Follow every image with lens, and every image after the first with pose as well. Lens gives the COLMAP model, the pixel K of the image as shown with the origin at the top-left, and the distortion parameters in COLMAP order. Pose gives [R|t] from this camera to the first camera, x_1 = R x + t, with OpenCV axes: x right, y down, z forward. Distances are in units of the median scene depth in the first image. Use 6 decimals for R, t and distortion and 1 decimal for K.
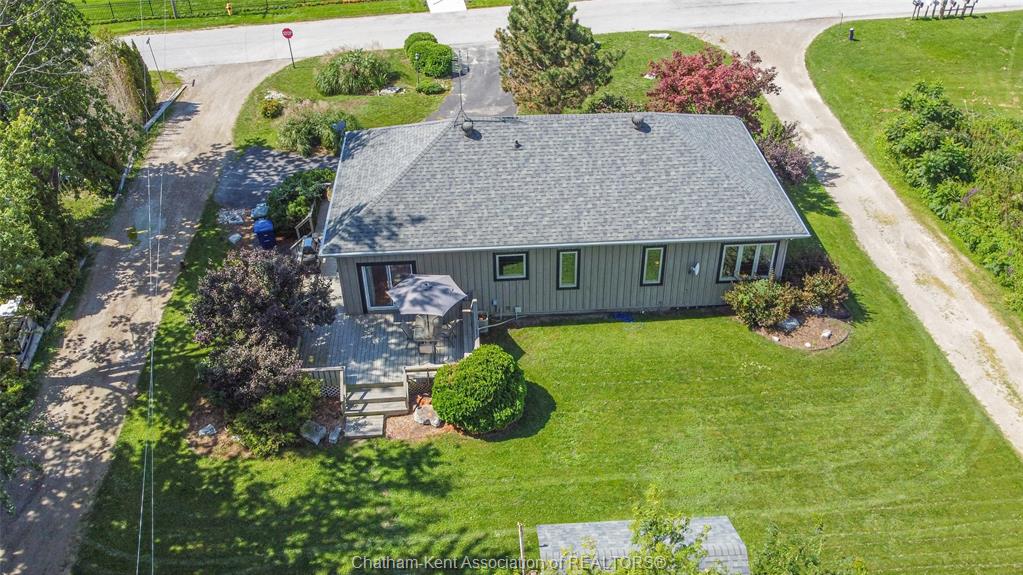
lens RADIAL K [[871.9, 0, 511.5], [0, 871.9, 287.5], [0, 0, 1]] dist [-0.012555, -0.004993]
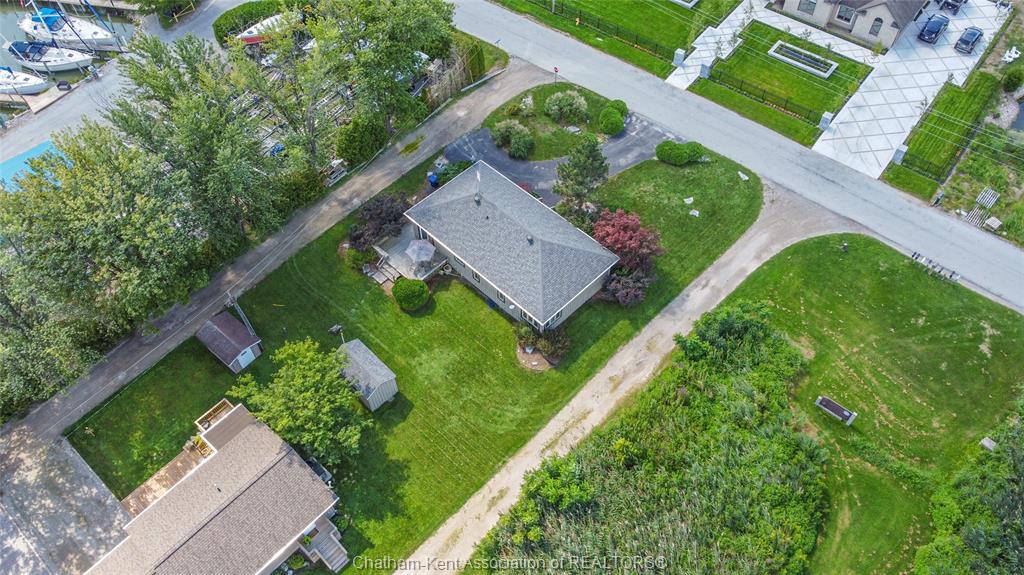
lens RADIAL K [[782.9, 0, 512.0], [0, 782.9, 287.5], [0, 0, 1]] dist [-0.009426, 0.003611]
pose [[0.670224, 0.599831, -0.437039, 0.926808], [-0.443171, 0.795823, 0.412632, -0.780332], [0.595315, -0.082873, 0.799207, -0.556066]]
